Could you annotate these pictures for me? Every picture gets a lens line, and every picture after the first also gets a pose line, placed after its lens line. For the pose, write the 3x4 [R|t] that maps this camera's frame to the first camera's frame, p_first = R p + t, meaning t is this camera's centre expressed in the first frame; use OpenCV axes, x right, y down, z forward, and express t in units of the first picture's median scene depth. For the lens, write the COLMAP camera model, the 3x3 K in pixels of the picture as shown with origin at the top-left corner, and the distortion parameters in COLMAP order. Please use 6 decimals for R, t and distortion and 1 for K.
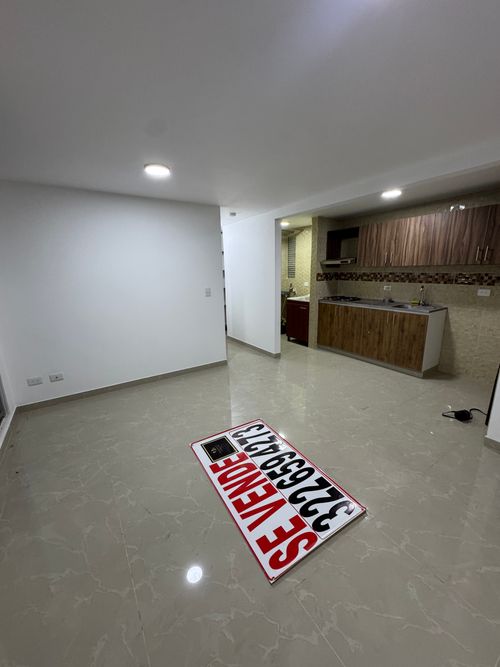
lens RADIAL K [[266.3, 0, 251.2], [0, 266.3, 332.6], [0, 0, 1]] dist [-0.000508, 0.000420]
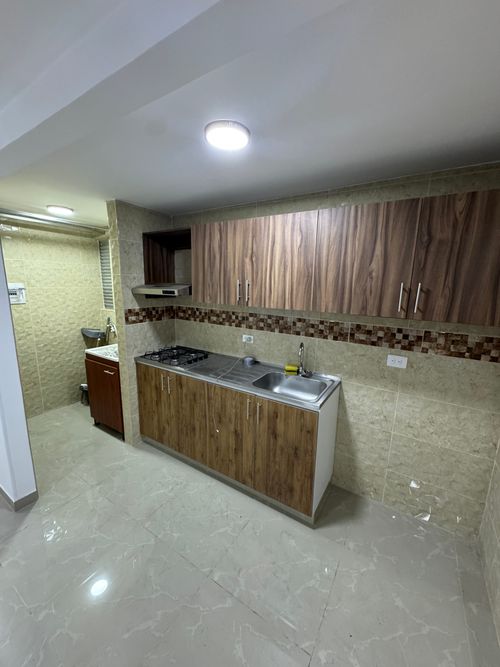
lens RADIAL K [[266.3, 0, 251.2], [0, 266.3, 332.6], [0, 0, 1]] dist [-0.000508, 0.000420]
pose [[0.911690, -0.037102, 0.409200, 0.306623], [0.057066, 0.997696, -0.036683, -0.173712], [-0.406896, 0.056795, 0.911707, 0.510119]]
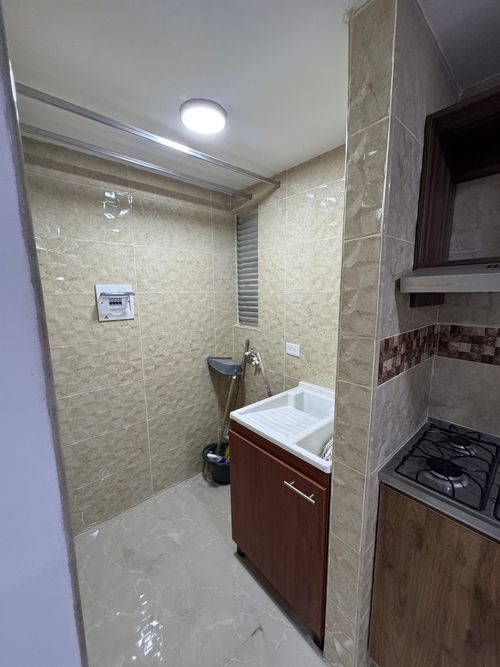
lens RADIAL K [[266.3, 0, 251.2], [0, 266.3, 332.6], [0, 0, 1]] dist [-0.000508, 0.000420]
pose [[0.990973, -0.010444, 0.133658, 0.166170], [0.021356, 0.996528, -0.080470, -0.259722], [-0.132353, 0.082598, 0.987755, 1.003598]]
